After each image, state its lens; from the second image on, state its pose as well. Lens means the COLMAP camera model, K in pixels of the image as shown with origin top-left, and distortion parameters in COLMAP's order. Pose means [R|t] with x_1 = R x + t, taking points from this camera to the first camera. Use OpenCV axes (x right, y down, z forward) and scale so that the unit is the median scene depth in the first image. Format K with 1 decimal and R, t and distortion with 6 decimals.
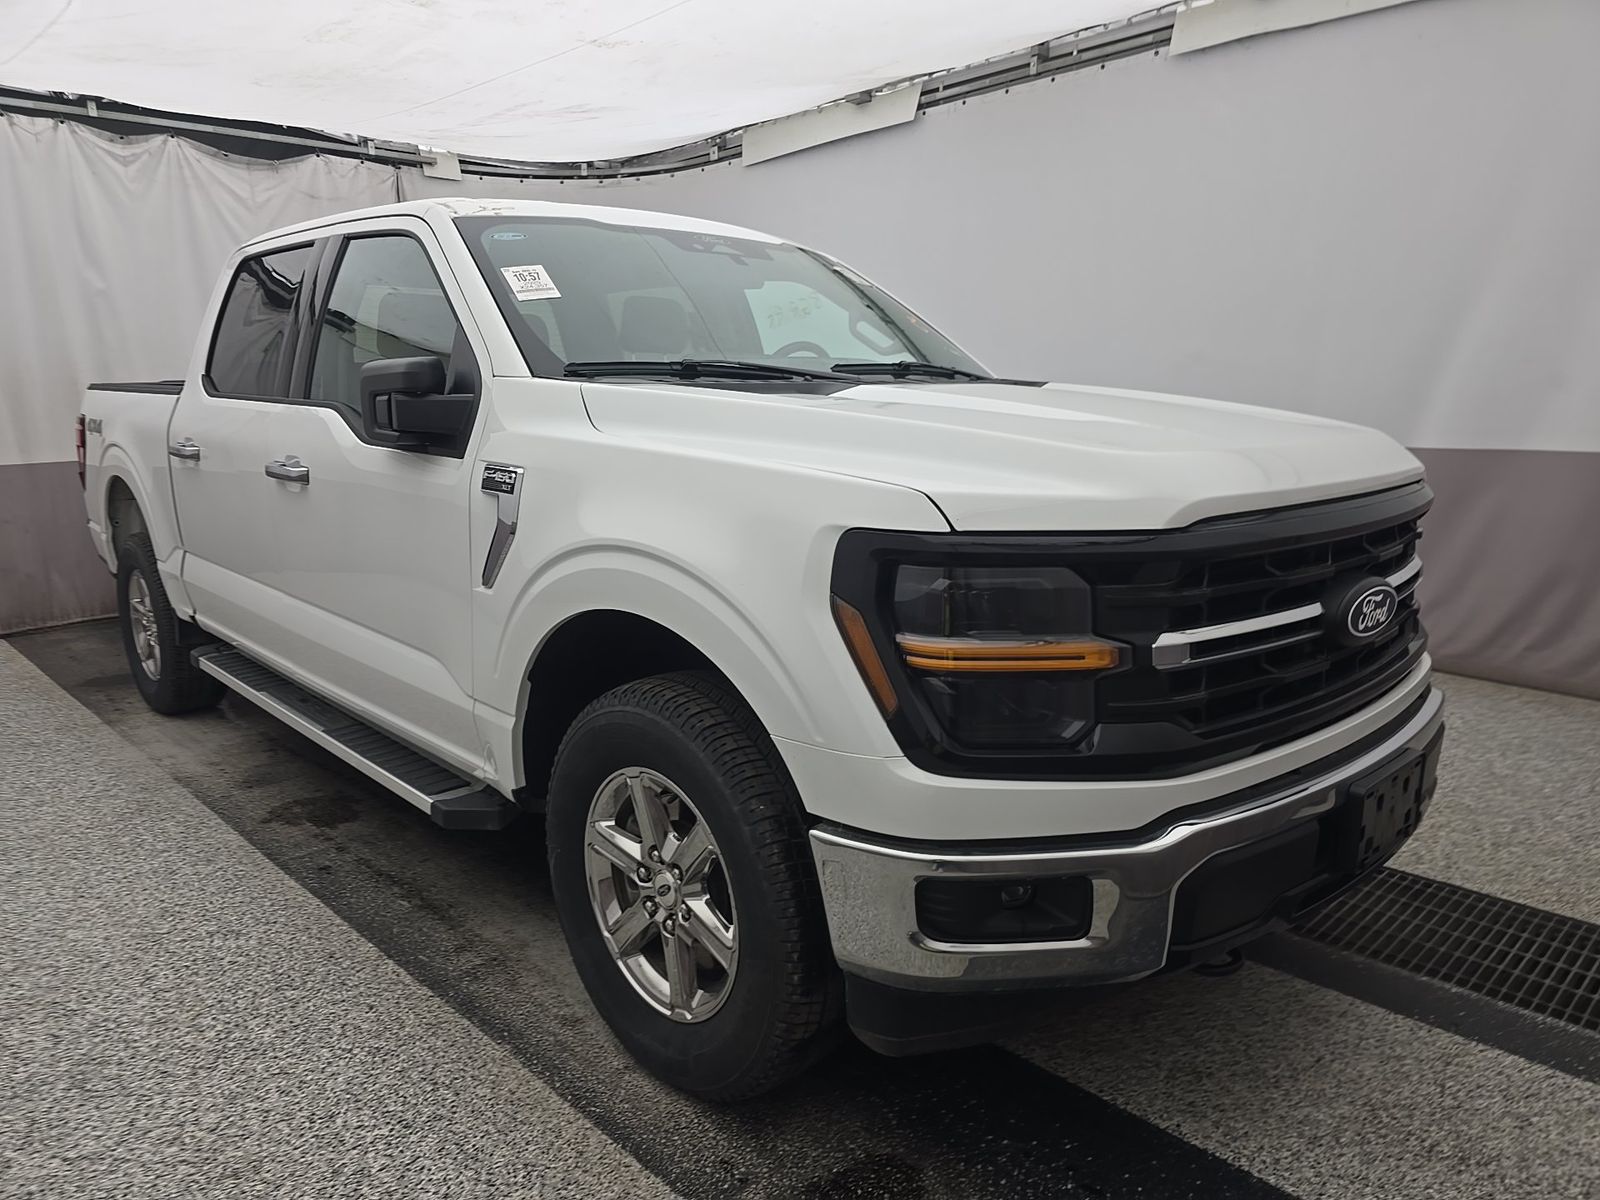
lens RADIAL K [[1080.4, 0, 800.0], [0, 1080.4, 600.0], [0, 0, 1]] dist [0.038976, -0.038820]
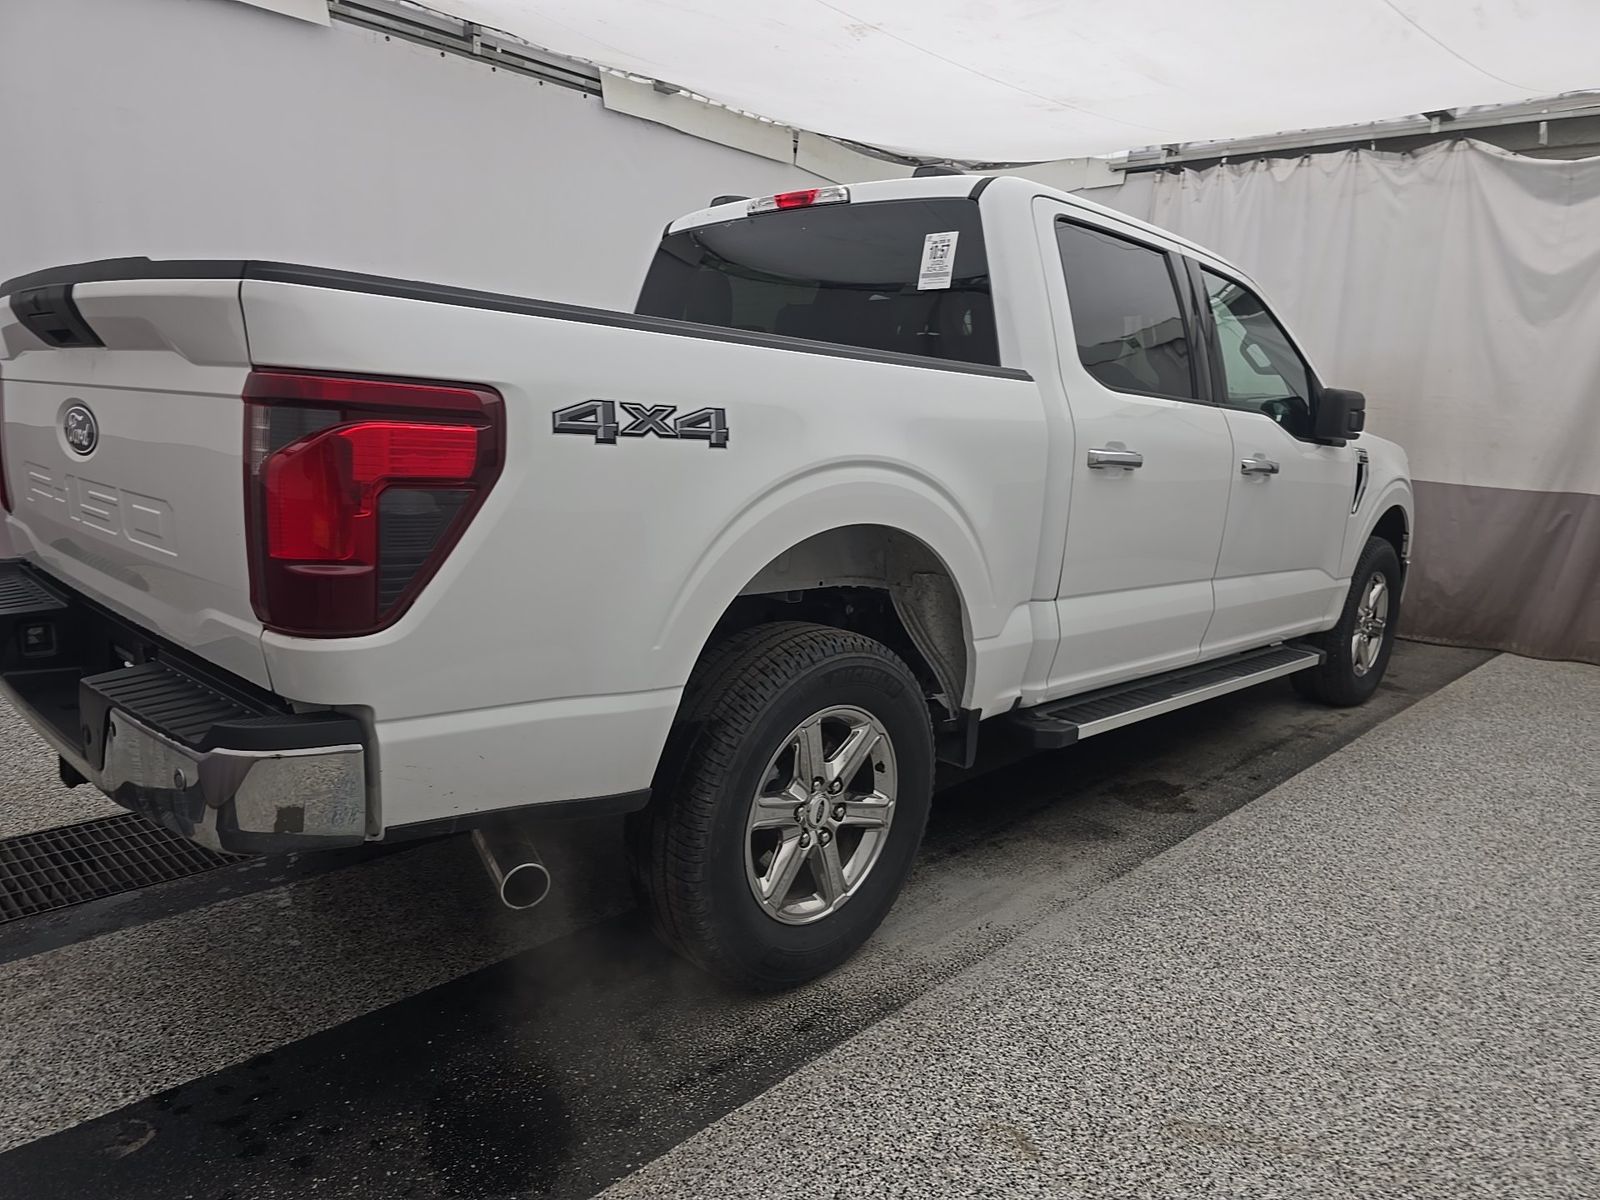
lens RADIAL K [[1080.4, 0, 800.0], [0, 1080.4, 600.0], [0, 0, 1]] dist [0.038976, -0.038820]
pose [[-0.043744, -0.166737, 0.985030, -0.721502], [0.135647, 0.975852, 0.171208, -0.108264], [-0.989791, 0.141106, -0.020071, 0.674055]]
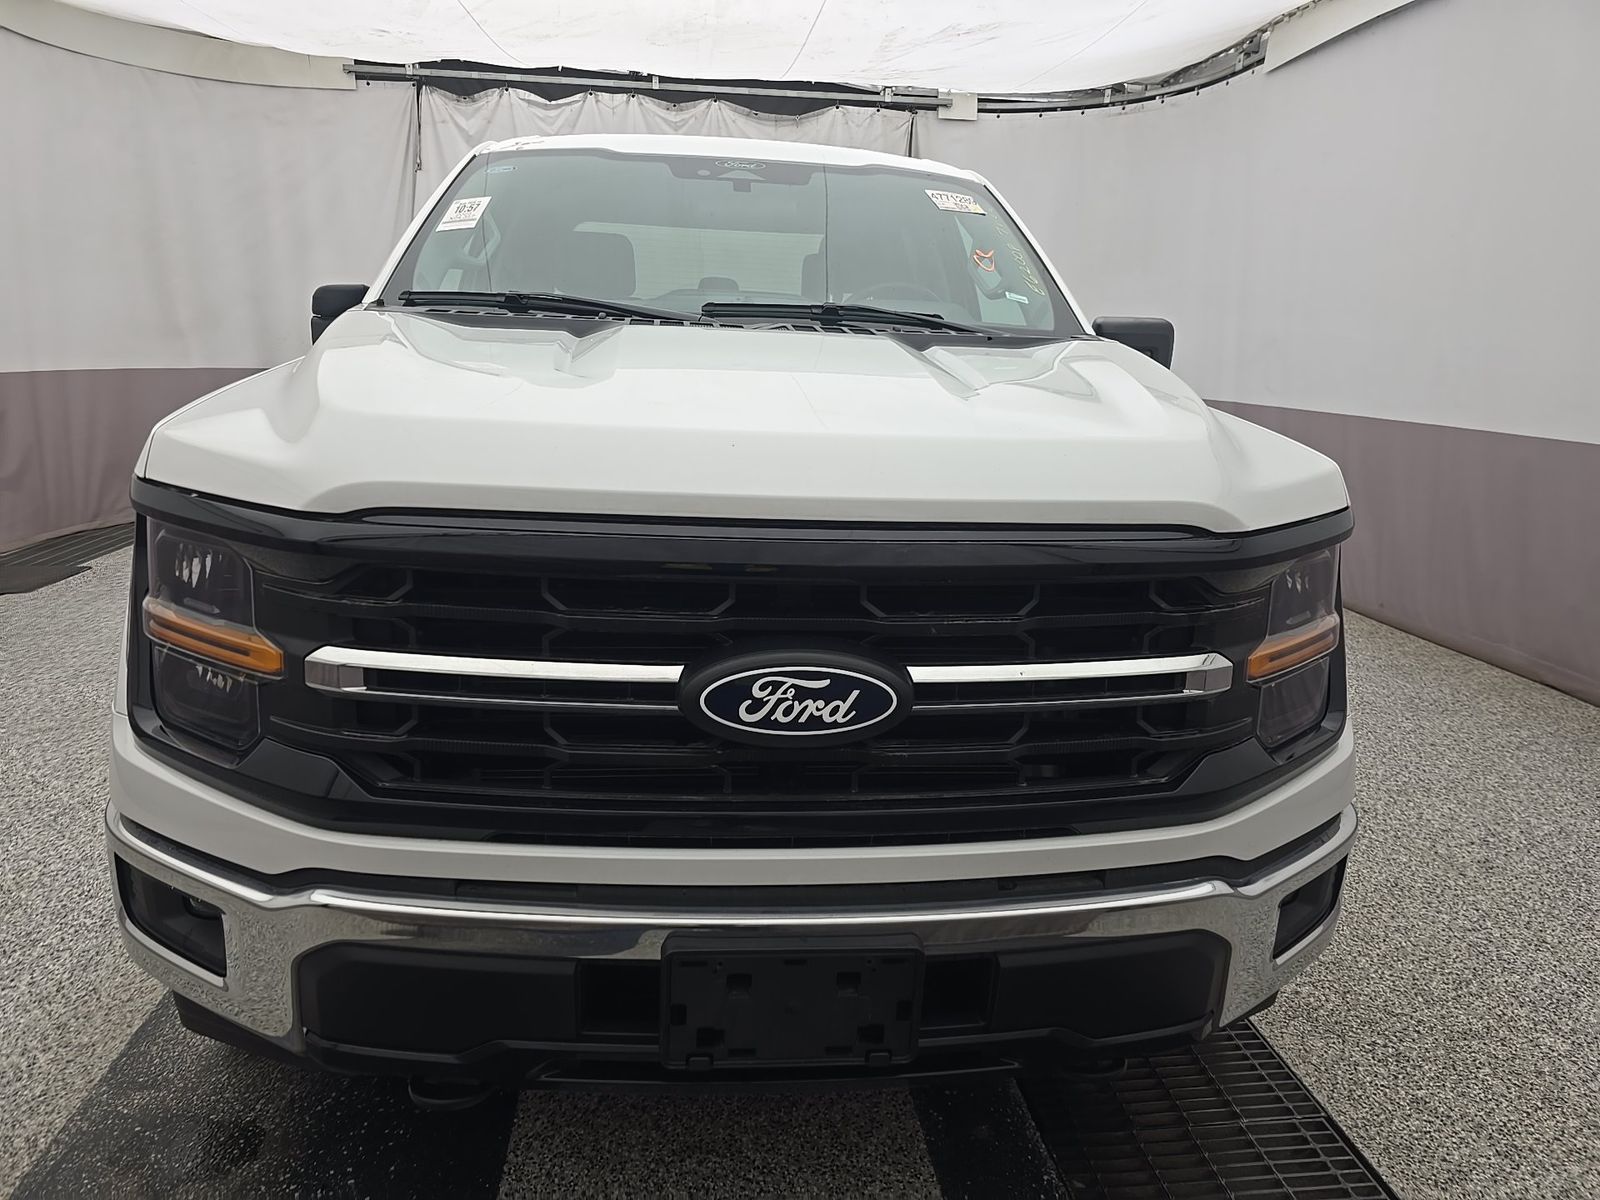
lens RADIAL K [[1060.9, 0, 800.0], [0, 1060.9, 600.0], [0, 0, 1]] dist [0.075798, -0.089708]
pose [[0.788587, 0.184815, -0.586492, 0.261039], [-0.156530, 0.982679, 0.099195, -0.032552], [0.594667, 0.013579, 0.803858, 0.146422]]
